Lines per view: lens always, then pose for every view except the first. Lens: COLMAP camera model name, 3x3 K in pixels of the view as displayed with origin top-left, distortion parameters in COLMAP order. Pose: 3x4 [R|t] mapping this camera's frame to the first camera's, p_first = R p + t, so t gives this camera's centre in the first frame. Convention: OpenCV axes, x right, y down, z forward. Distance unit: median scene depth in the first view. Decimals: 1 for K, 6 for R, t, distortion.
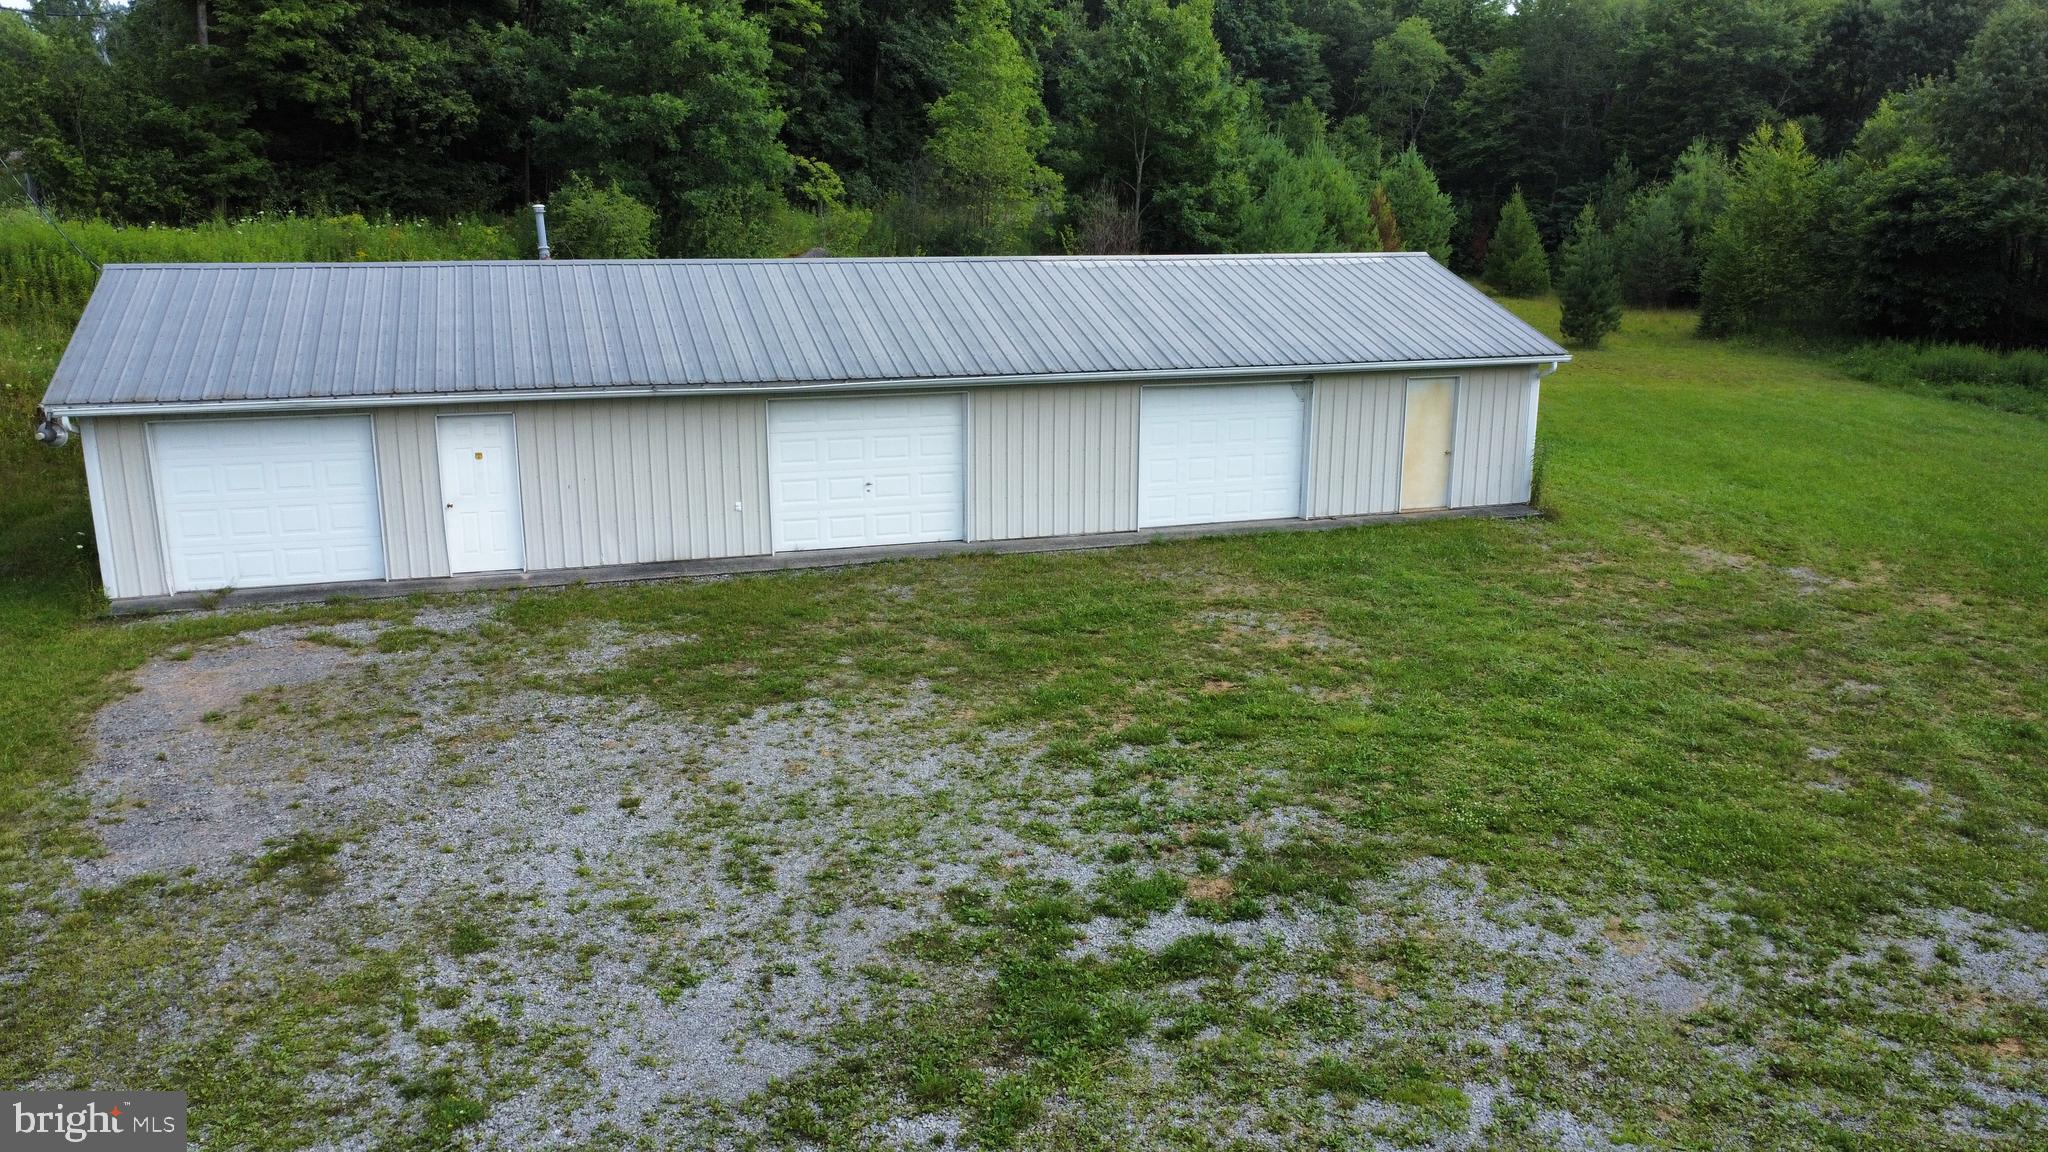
lens RADIAL K [[1522.8, 0, 1003.3], [0, 1522.8, 591.5], [0, 0, 1]] dist [0.007002, 0.003117]
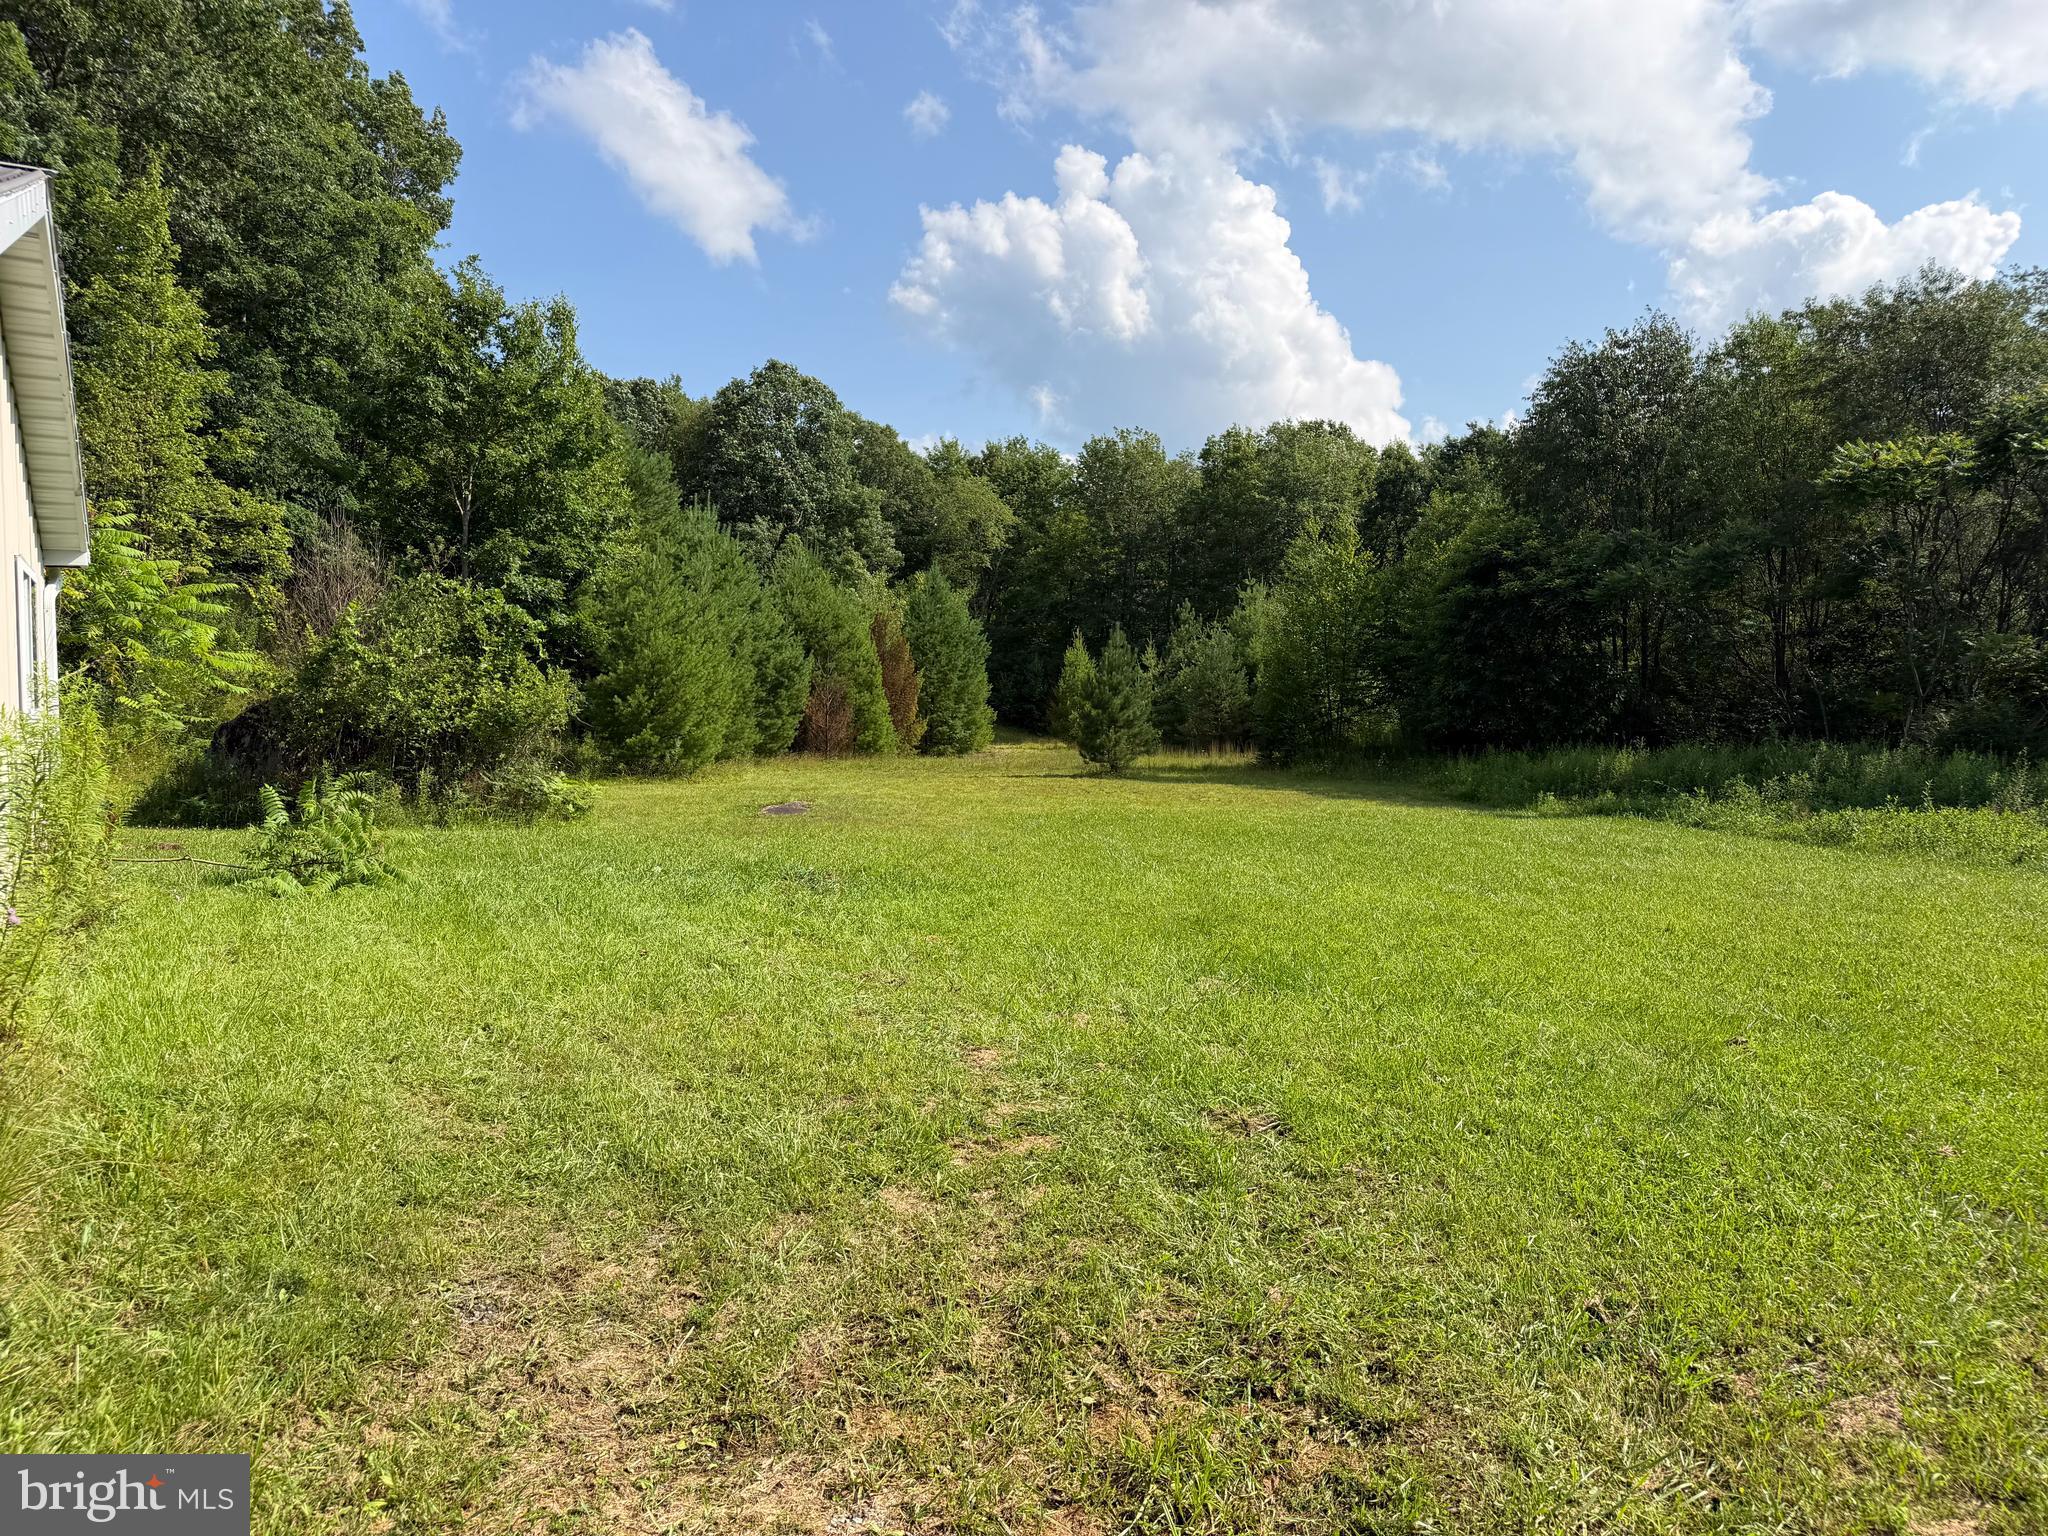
lens RADIAL K [[1413.7, 0, 1019.5], [0, 1413.7, 769.7], [0, 0, 1]] dist [0.085463, 0.000122]
pose [[0.974392, -0.010558, 0.224606, 0.586325], [0.056914, 0.977950, -0.200936, -0.086969], [-0.217532, 0.208574, 0.953508, 1.135710]]
